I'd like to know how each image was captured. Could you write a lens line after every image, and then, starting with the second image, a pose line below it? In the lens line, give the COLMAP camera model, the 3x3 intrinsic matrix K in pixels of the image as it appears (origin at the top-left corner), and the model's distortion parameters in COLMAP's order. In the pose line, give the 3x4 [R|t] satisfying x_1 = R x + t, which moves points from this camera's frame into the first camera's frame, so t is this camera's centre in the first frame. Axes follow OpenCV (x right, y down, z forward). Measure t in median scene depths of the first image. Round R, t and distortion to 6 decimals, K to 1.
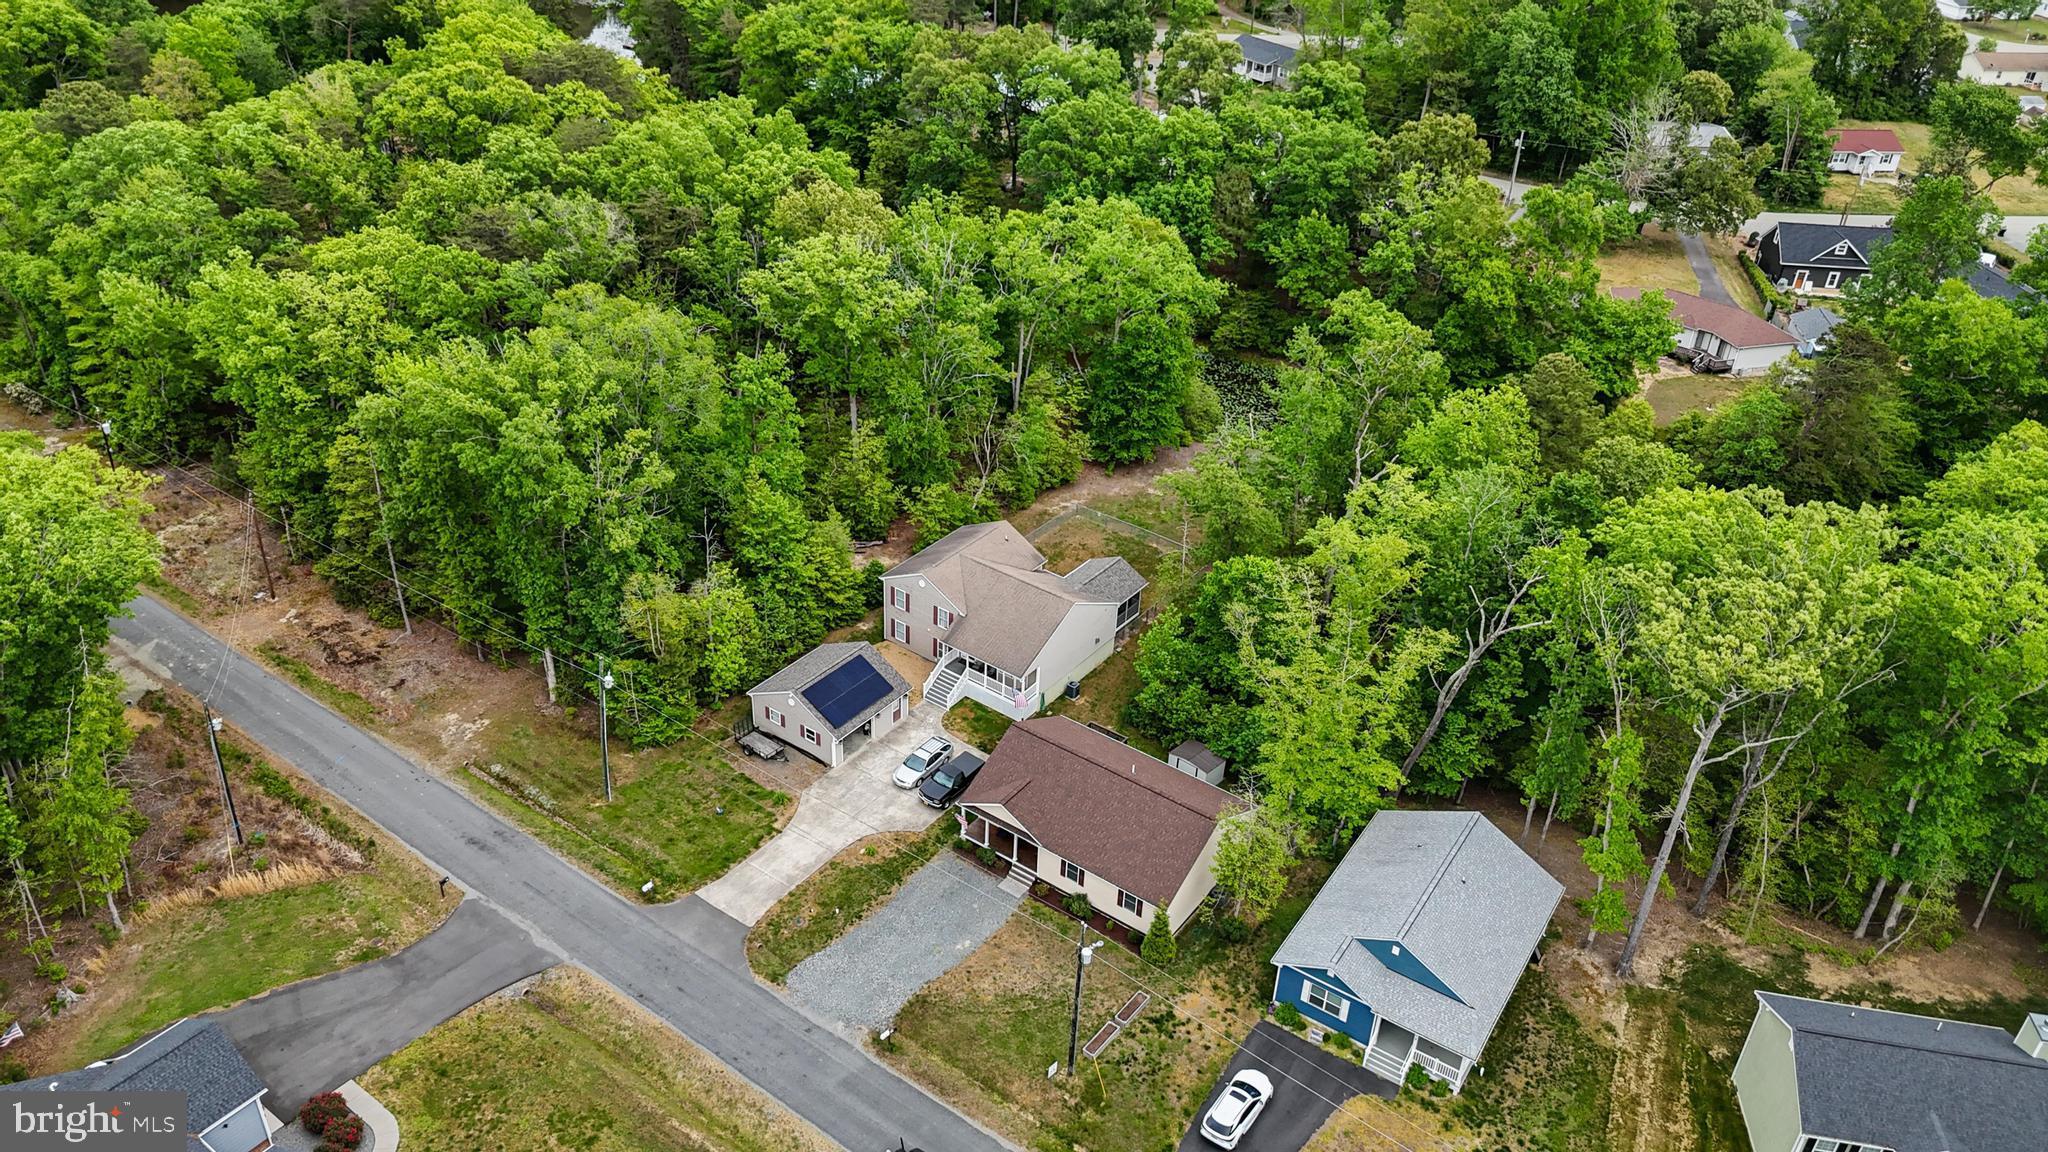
lens RADIAL K [[1502.0, 0, 1030.8], [0, 1502.0, 585.0], [0, 0, 1]] dist [0.095263, -0.107730]
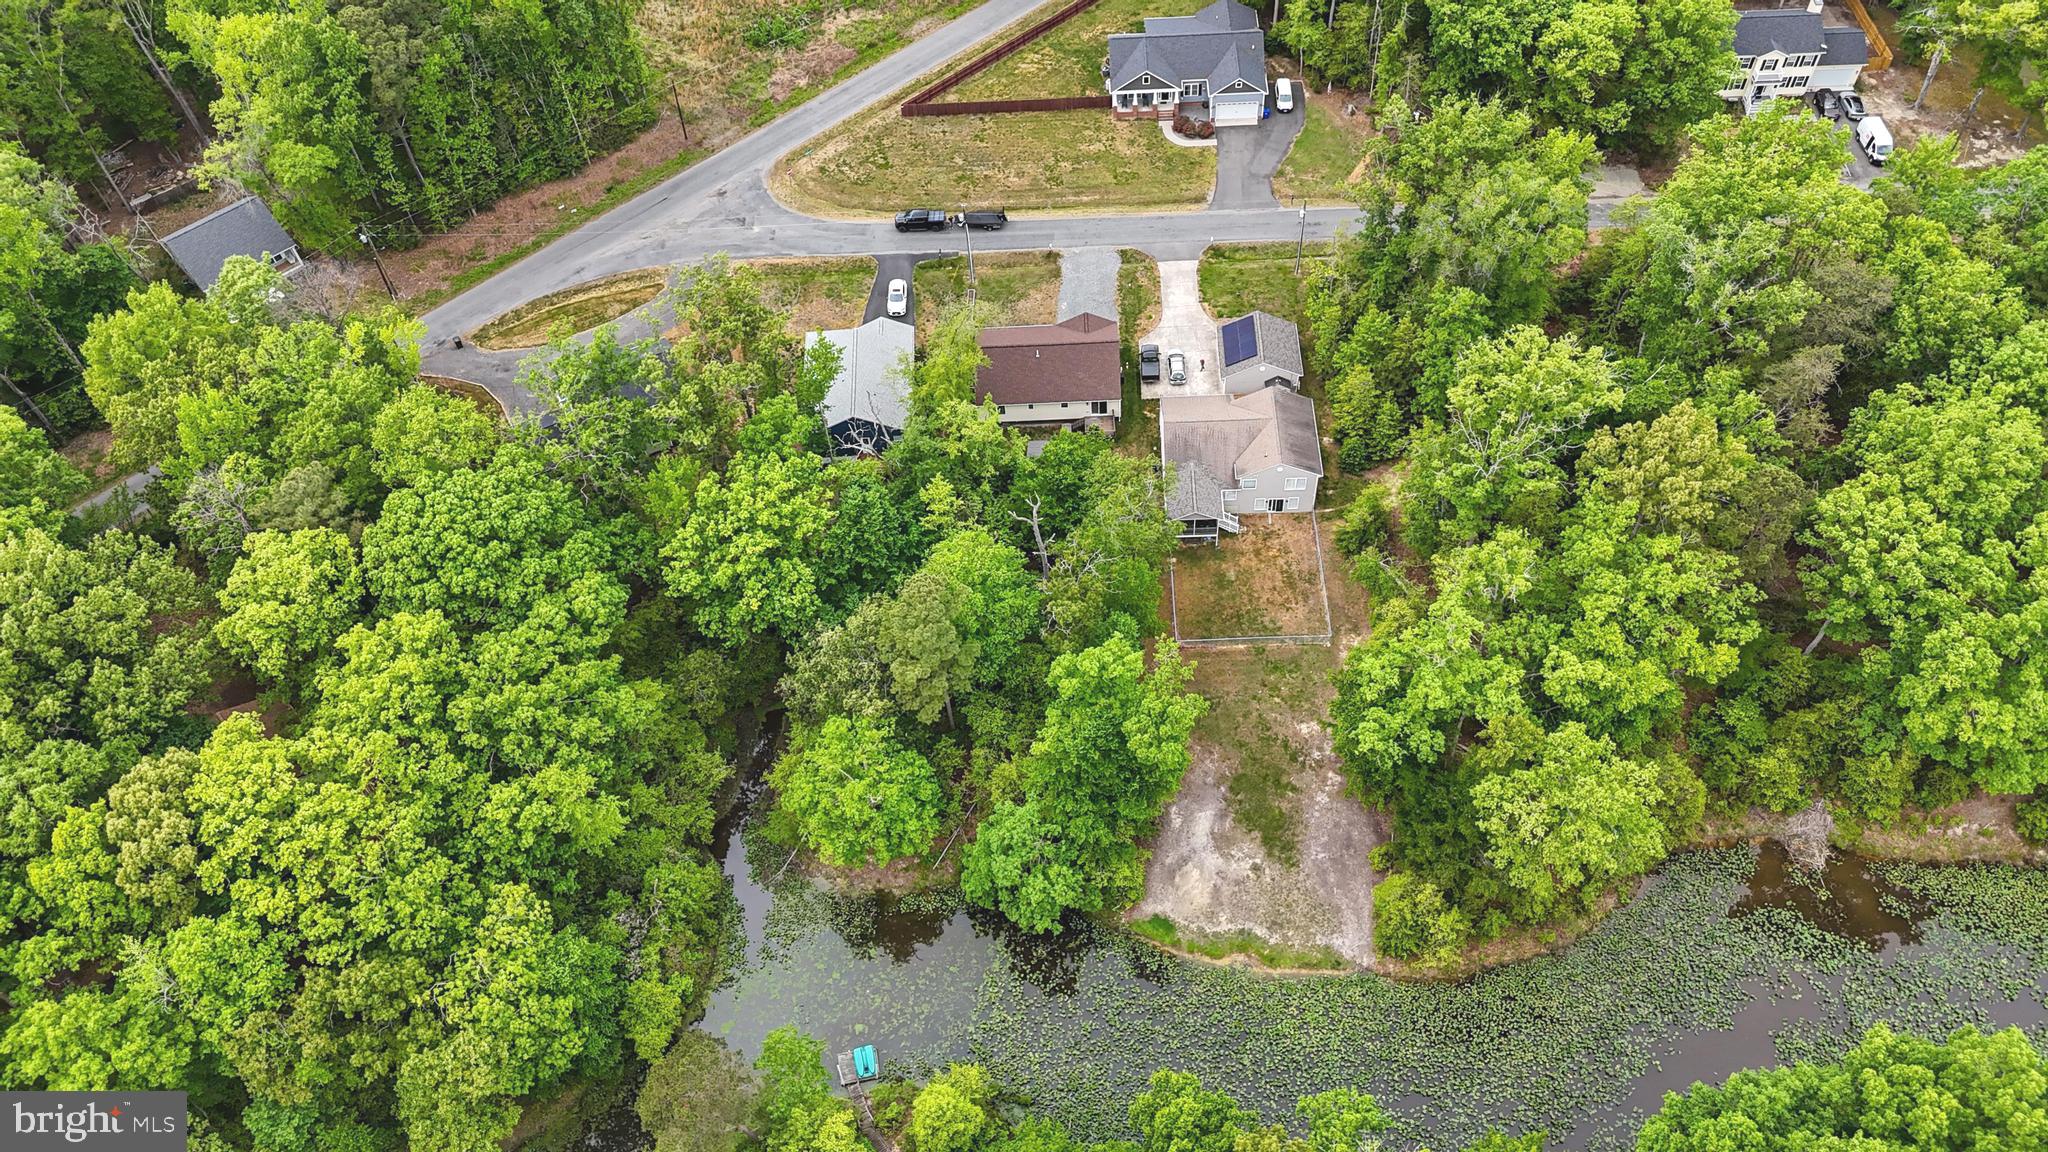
lens RADIAL K [[1502.0, 0, 1030.8], [0, 1502.0, 585.0], [0, 0, 1]] dist [0.095263, -0.107730]
pose [[-0.809647, 0.468677, -0.353290, 0.785051], [-0.297155, 0.191750, 0.935377, -1.386980], [0.506133, 0.862307, -0.015980, 1.241114]]
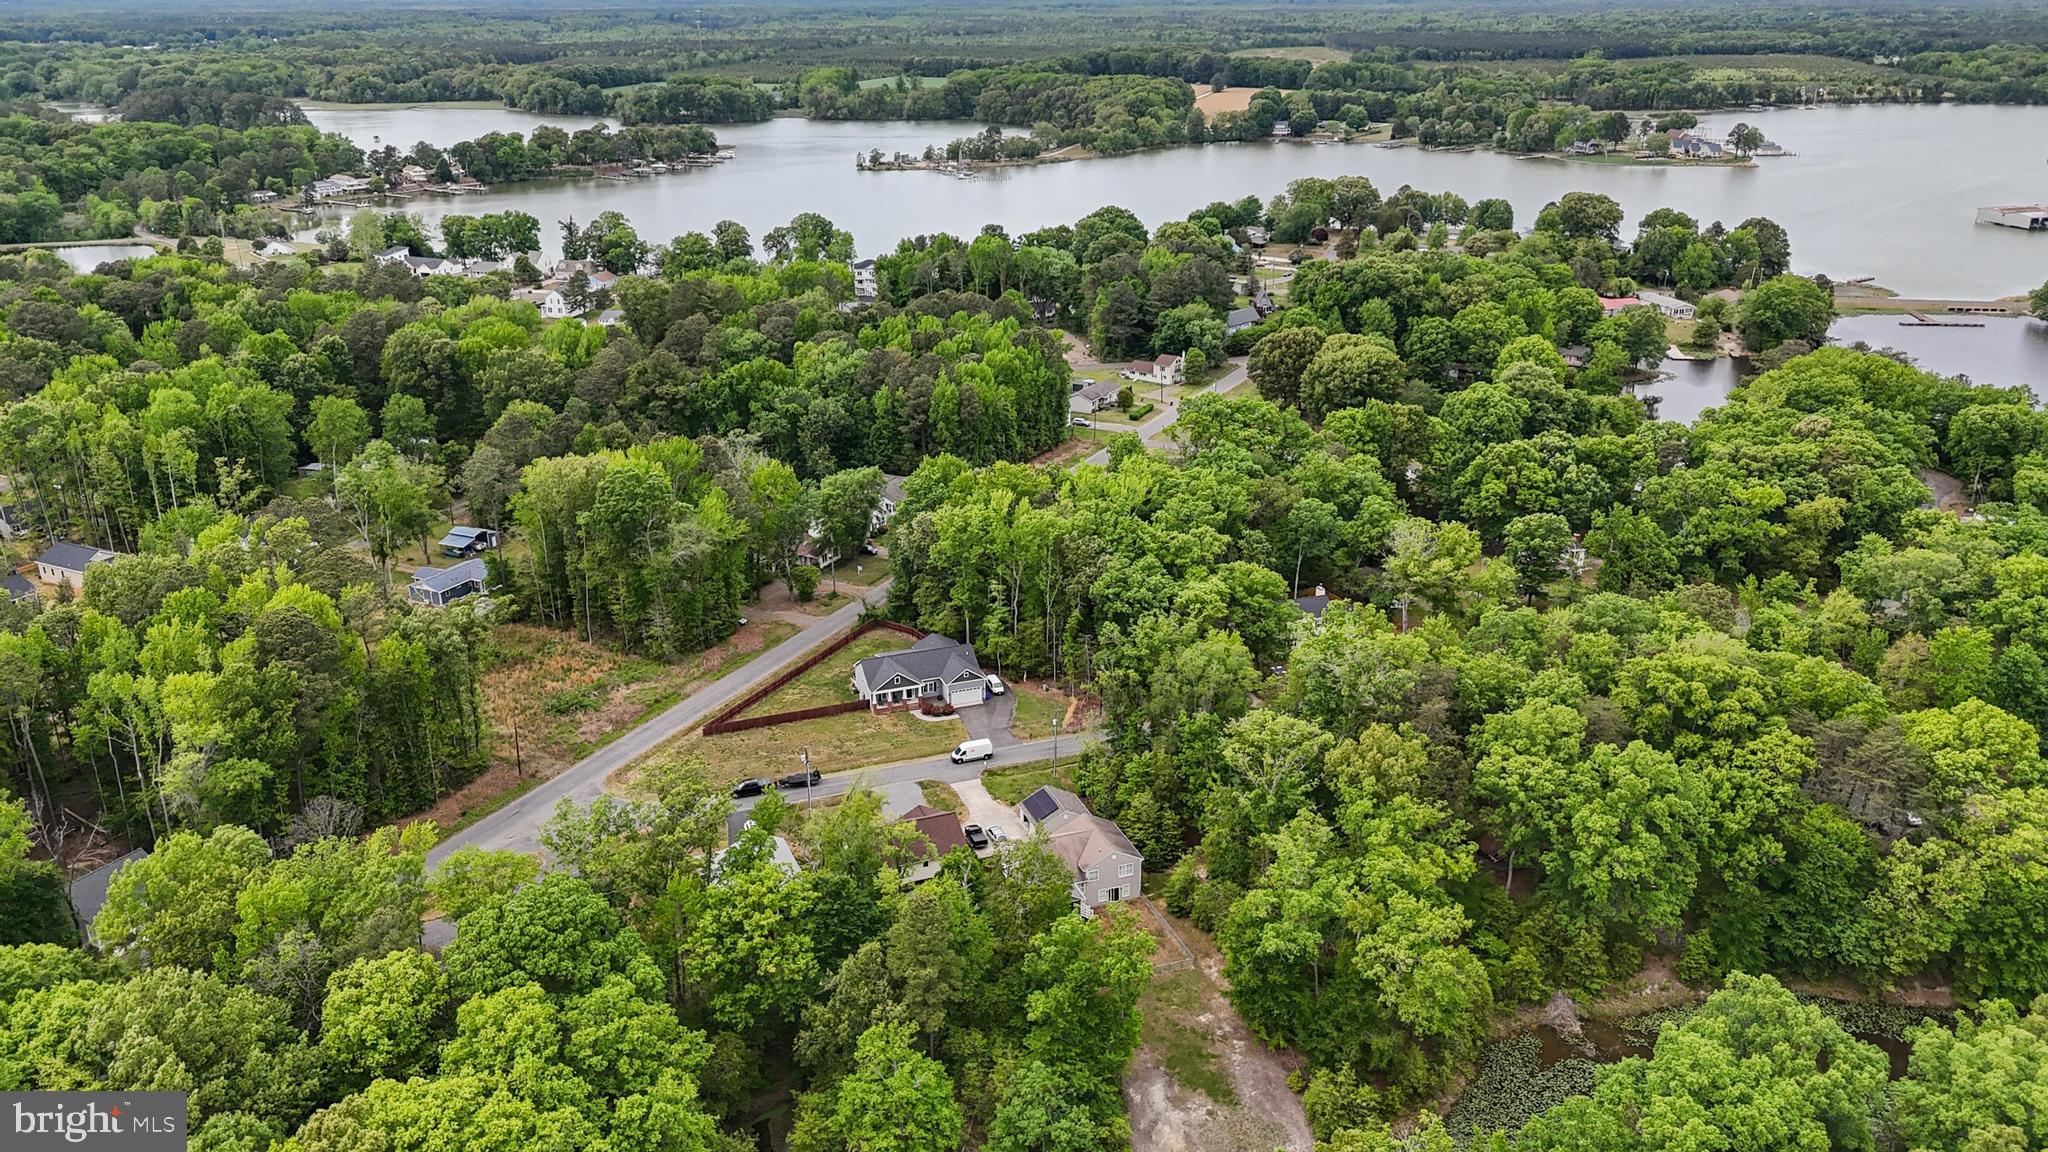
lens RADIAL K [[1588.6, 0, 1035.1], [0, 1588.6, 575.2], [0, 0, 1]] dist [0.084776, -0.109049]
pose [[-0.551187, 0.257623, -0.793614, 1.625199], [-0.456286, 0.703254, 0.545194, -1.419850], [0.698567, 0.662619, -0.270075, 1.493851]]
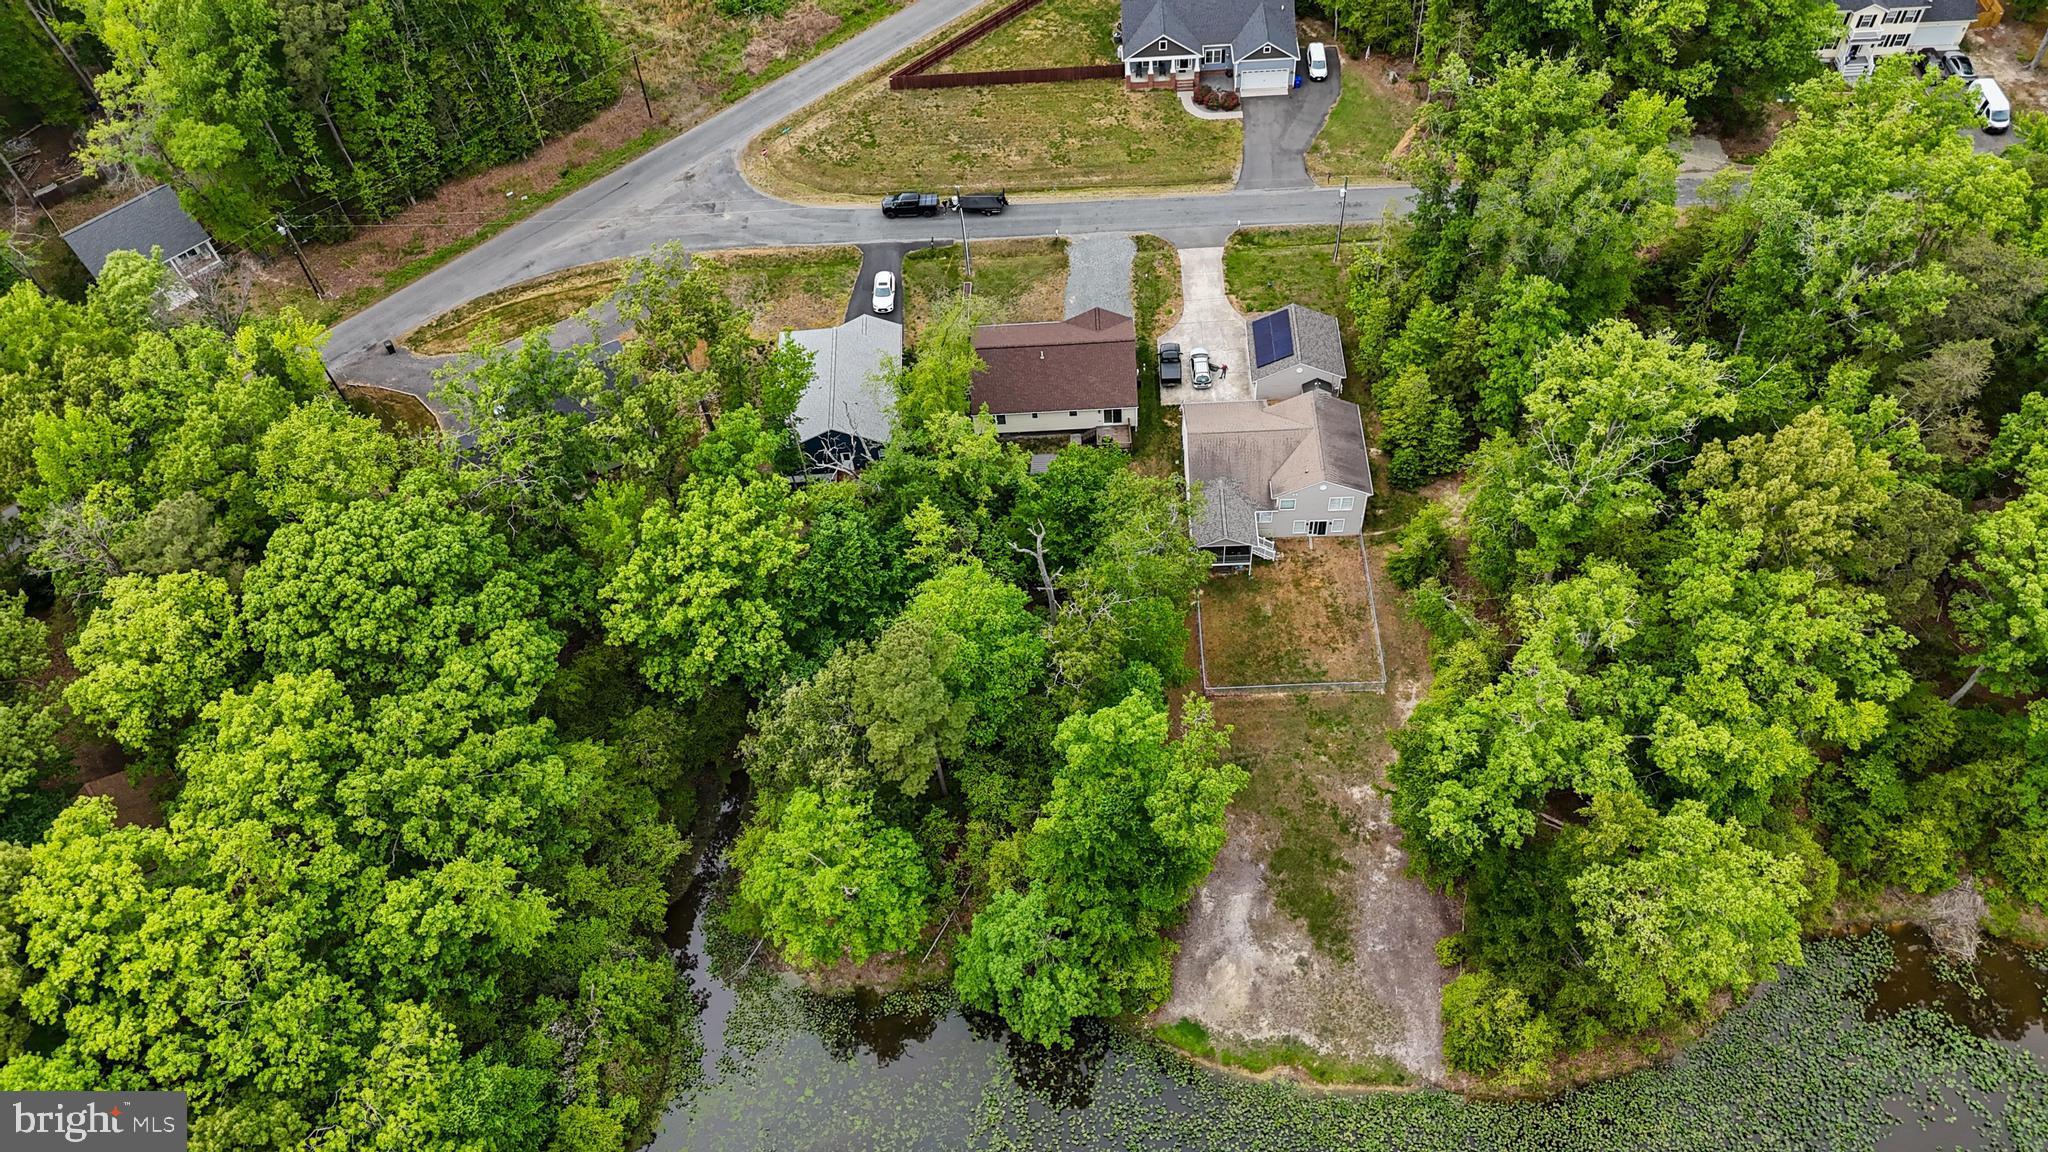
lens RADIAL K [[1507.4, 0, 1027.9], [0, 1507.4, 583.2], [0, 0, 1]] dist [0.082513, -0.079860]
pose [[-0.810083, 0.475259, -0.343359, 0.689041], [-0.286613, 0.189890, 0.939039, -1.207868], [0.511487, 0.859110, -0.017611, 1.206149]]
